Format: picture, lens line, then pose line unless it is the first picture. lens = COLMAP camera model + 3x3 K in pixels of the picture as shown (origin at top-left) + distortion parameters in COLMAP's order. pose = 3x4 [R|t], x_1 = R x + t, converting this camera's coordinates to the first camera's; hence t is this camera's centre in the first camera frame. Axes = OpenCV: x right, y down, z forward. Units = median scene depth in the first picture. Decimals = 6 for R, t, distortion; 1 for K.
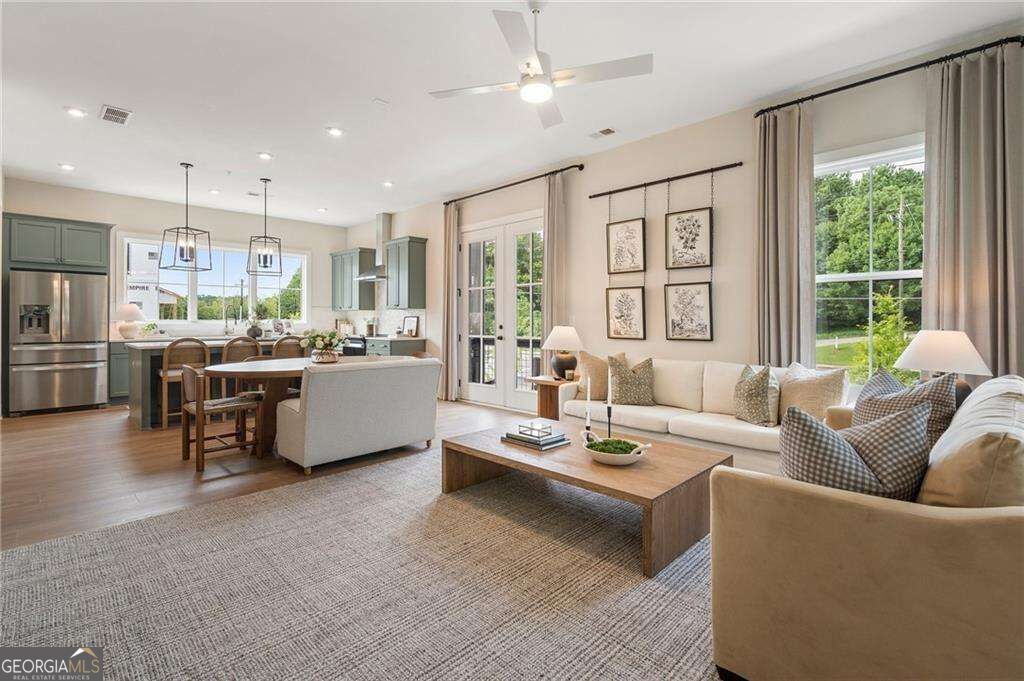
lens RADIAL K [[475.1, 0, 504.0], [0, 475.1, 318.3], [0, 0, 1]] dist [-0.003863, 0.001285]
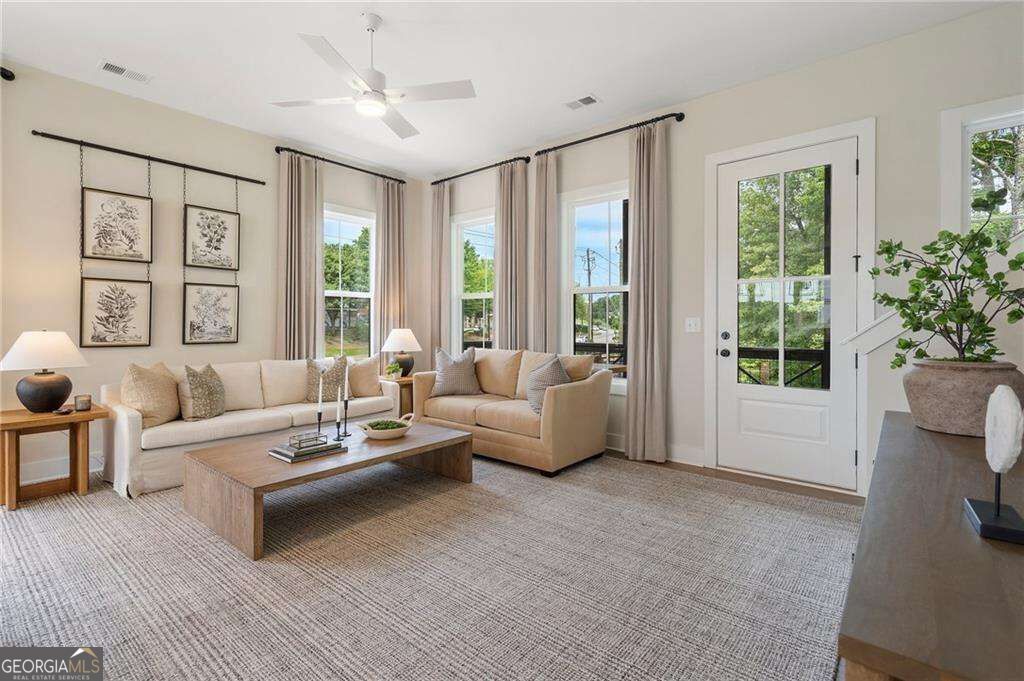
lens RADIAL K [[475.1, 0, 511.5], [0, 475.1, 323.1], [0, 0, 1]] dist [-0.003863, 0.001285]
pose [[-0.095792, 0.002818, 0.995397, -0.644839], [-0.003825, 0.999988, -0.003200, 0.005994], [-0.995394, -0.004114, -0.095780, 0.501095]]
